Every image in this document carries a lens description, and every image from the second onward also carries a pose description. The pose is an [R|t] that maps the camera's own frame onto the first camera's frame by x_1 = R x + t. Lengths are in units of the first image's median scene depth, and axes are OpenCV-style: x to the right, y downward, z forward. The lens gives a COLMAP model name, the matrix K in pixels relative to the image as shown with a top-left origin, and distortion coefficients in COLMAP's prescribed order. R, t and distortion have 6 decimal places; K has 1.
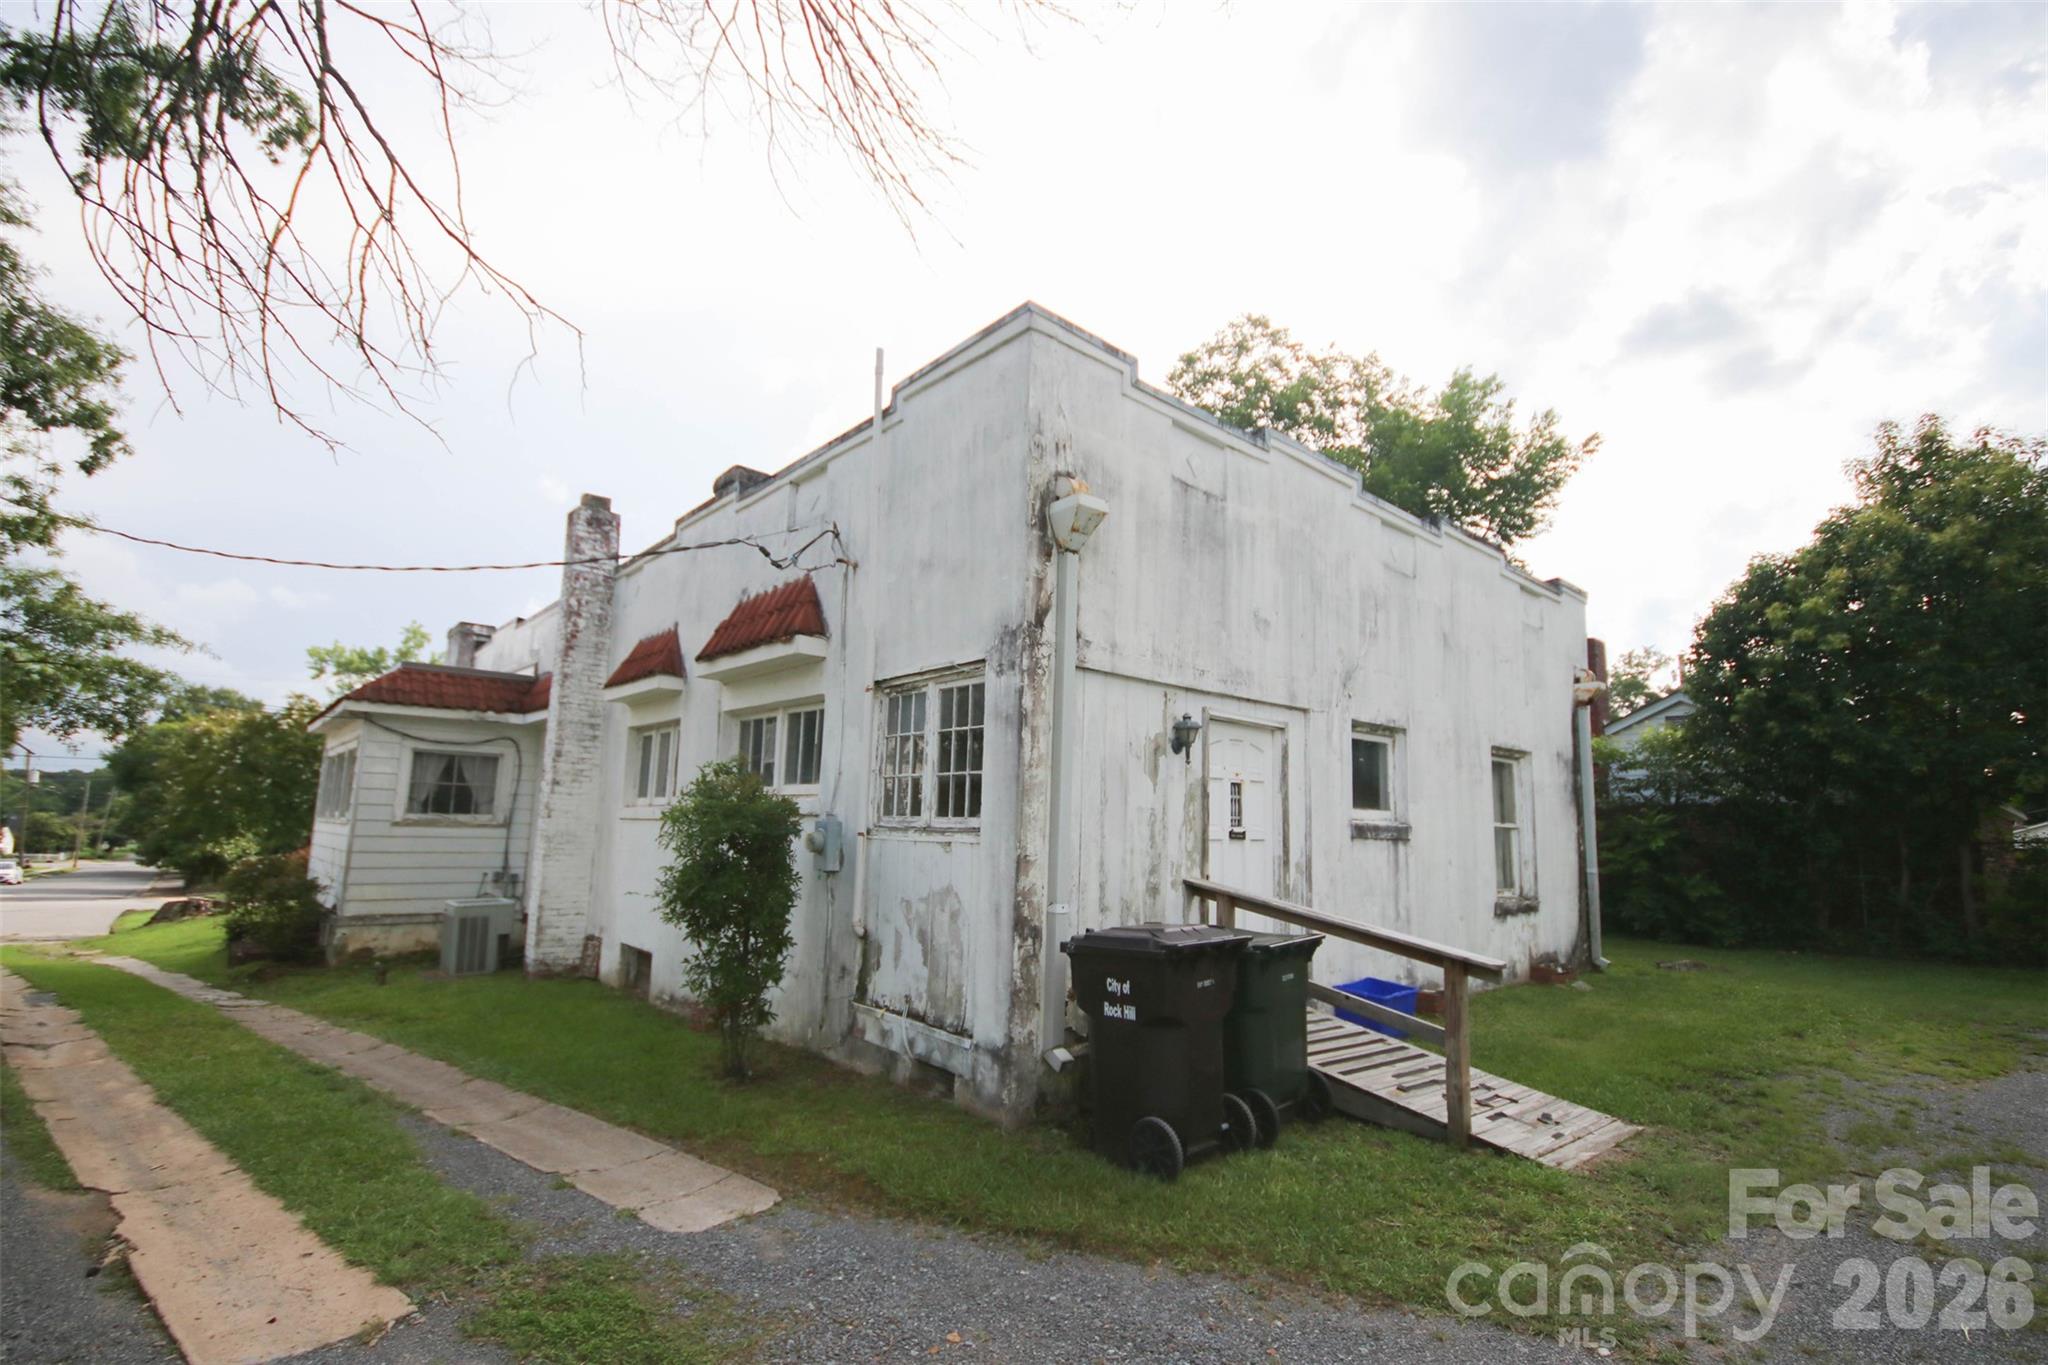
lens RADIAL K [[968.7, 0, 1024.0], [0, 968.7, 712.0], [0, 0, 1]] dist [0.020514, -0.008221]
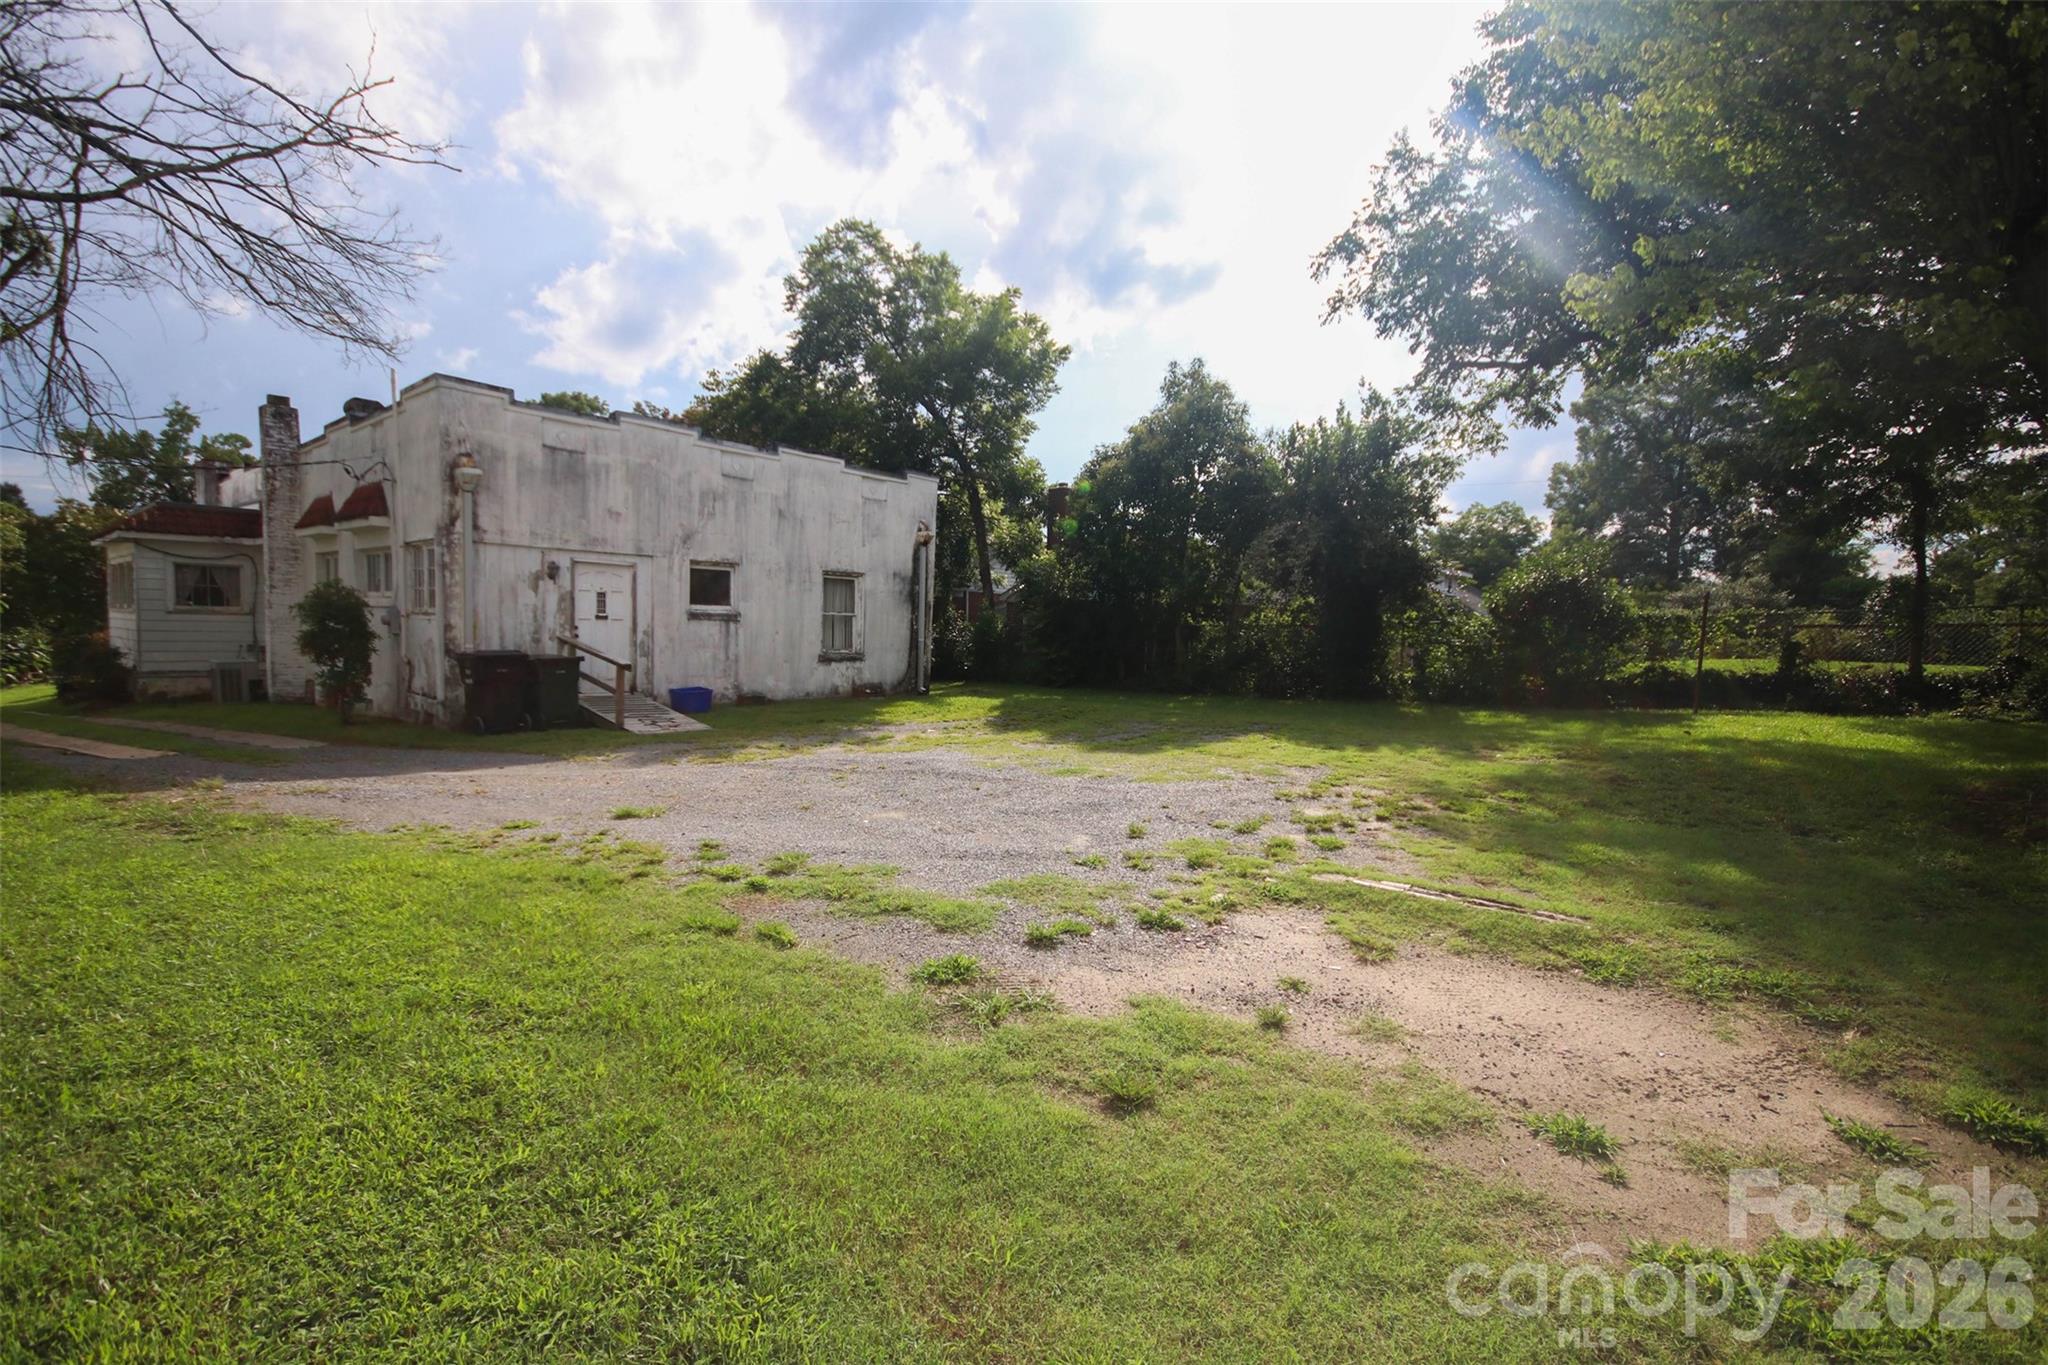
lens RADIAL K [[968.7, 0, 1024.0], [0, 968.7, 712.0], [0, 0, 1]] dist [0.020514, -0.008221]
pose [[0.991533, -0.011980, 0.129300, 0.719619], [-0.015278, 0.978056, 0.207781, -0.106408], [-0.128952, -0.207998, 0.969592, -1.030181]]
